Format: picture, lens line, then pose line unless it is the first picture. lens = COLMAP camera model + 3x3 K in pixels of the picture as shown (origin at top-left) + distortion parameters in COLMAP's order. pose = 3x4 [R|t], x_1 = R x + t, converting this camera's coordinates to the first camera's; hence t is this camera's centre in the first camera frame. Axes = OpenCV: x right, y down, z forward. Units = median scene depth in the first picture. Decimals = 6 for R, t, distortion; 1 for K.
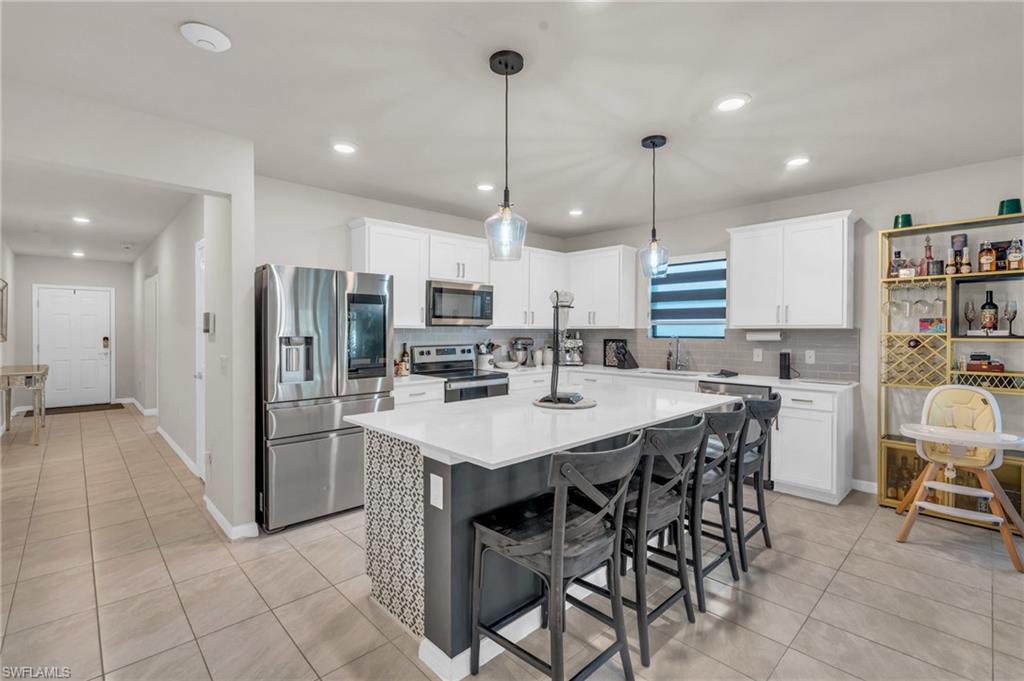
lens RADIAL K [[464.9, 0, 522.9], [0, 464.9, 333.5], [0, 0, 1]] dist [-0.010316, 0.004989]
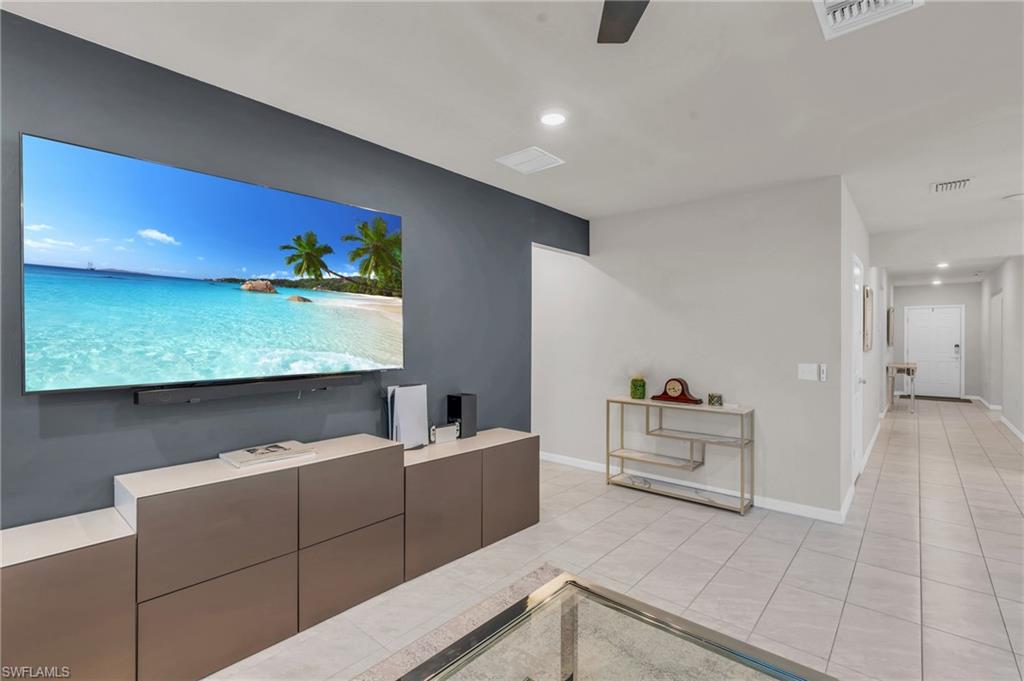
lens RADIAL K [[464.9, 0, 513.2], [0, 464.9, 341.2], [0, 0, 1]] dist [-0.010316, 0.004989]
pose [[0.079186, 0.006649, -0.996838, 0.618646], [-0.006624, 0.999959, 0.006144, -0.002695], [0.996838, 0.006117, 0.079227, -0.730660]]
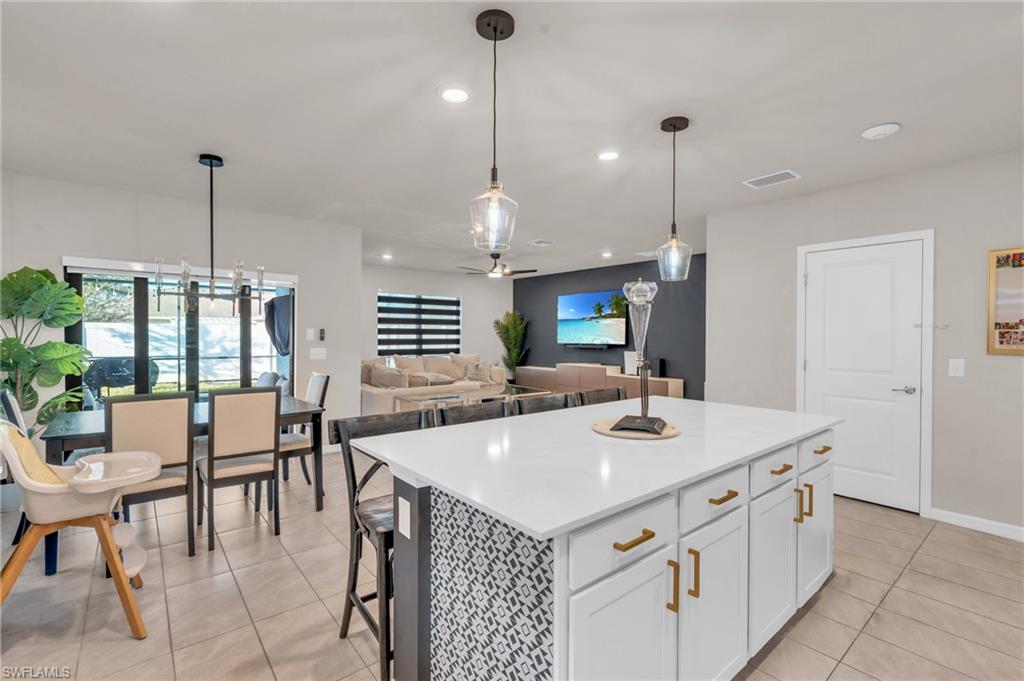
lens RADIAL K [[464.9, 0, 514.0], [0, 464.9, 336.1], [0, 0, 1]] dist [-0.010316, 0.004989]
pose [[-0.997111, -0.006400, 0.075684, 0.175227], [-0.005578, 0.999923, 0.011064, -0.008893], [-0.075749, 0.010610, -0.997071, 1.314969]]
